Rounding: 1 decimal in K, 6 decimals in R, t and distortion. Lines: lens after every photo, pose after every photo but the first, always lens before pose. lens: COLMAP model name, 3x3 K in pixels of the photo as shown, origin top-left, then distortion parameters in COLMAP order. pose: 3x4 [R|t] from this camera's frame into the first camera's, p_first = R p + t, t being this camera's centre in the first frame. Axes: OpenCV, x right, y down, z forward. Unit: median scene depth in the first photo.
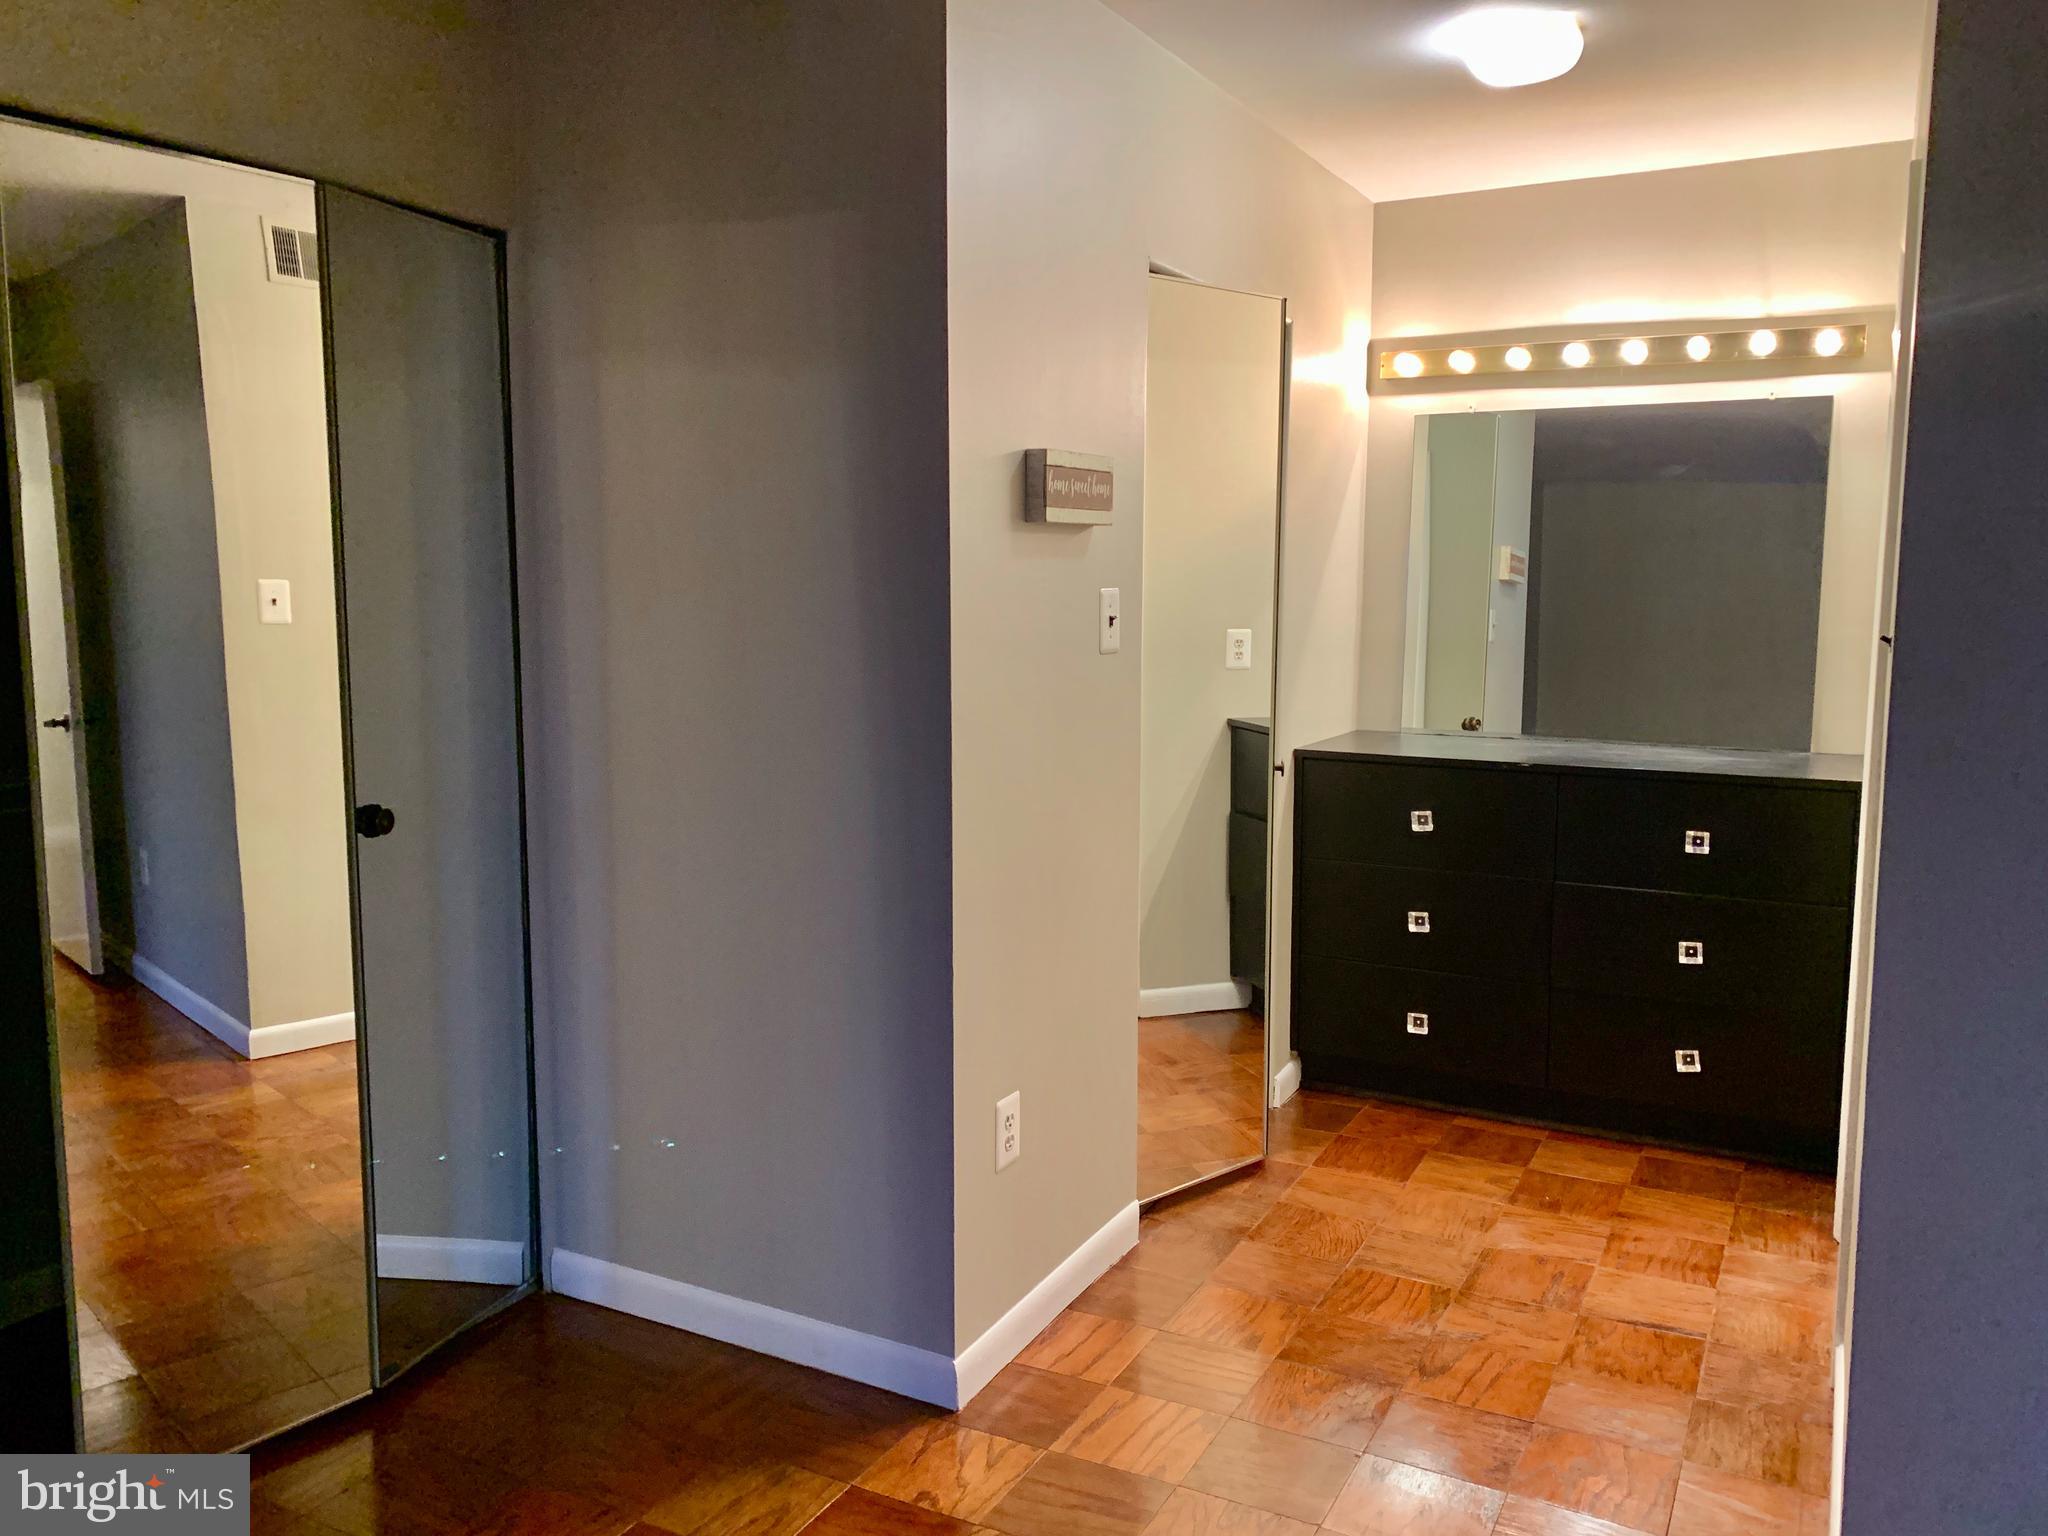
lens RADIAL K [[1572.0, 0, 1030.2], [0, 1572.0, 757.6], [0, 0, 1]] dist [0.035556, -0.037500]
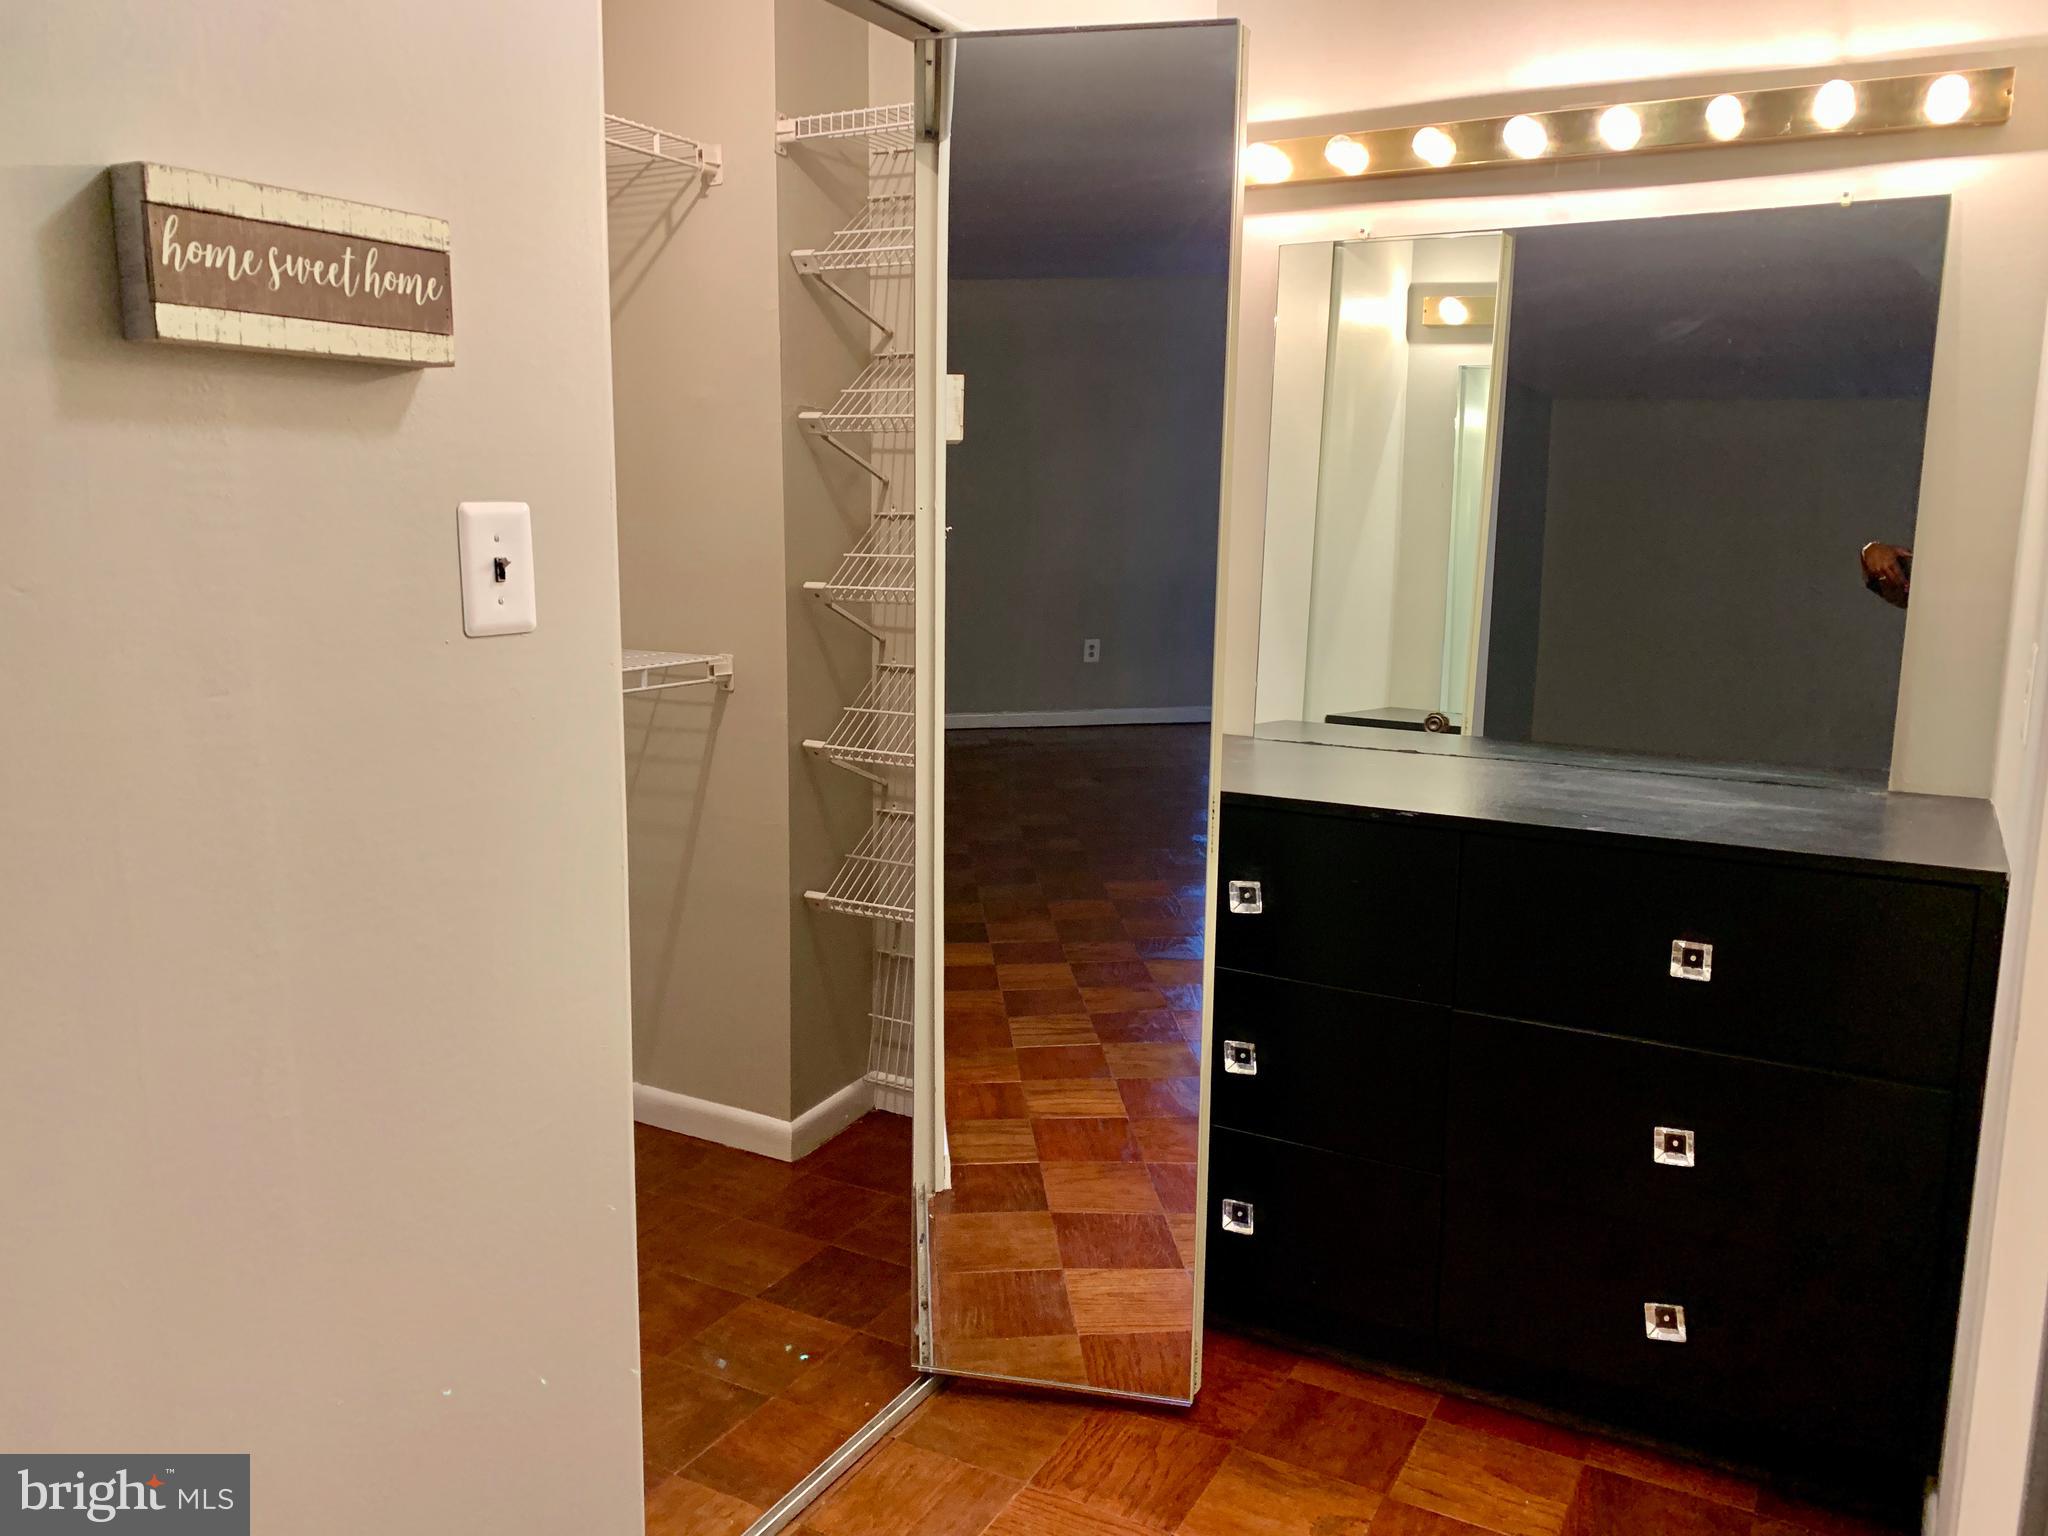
lens RADIAL K [[1572.0, 0, 1021.2], [0, 1572.0, 778.2], [0, 0, 1]] dist [0.035556, -0.037500]
pose [[0.999732, 0.012324, -0.019593, 0.184123], [-0.011305, 0.998621, 0.051258, -0.040139], [0.020198, -0.051023, 0.998493, 0.413007]]
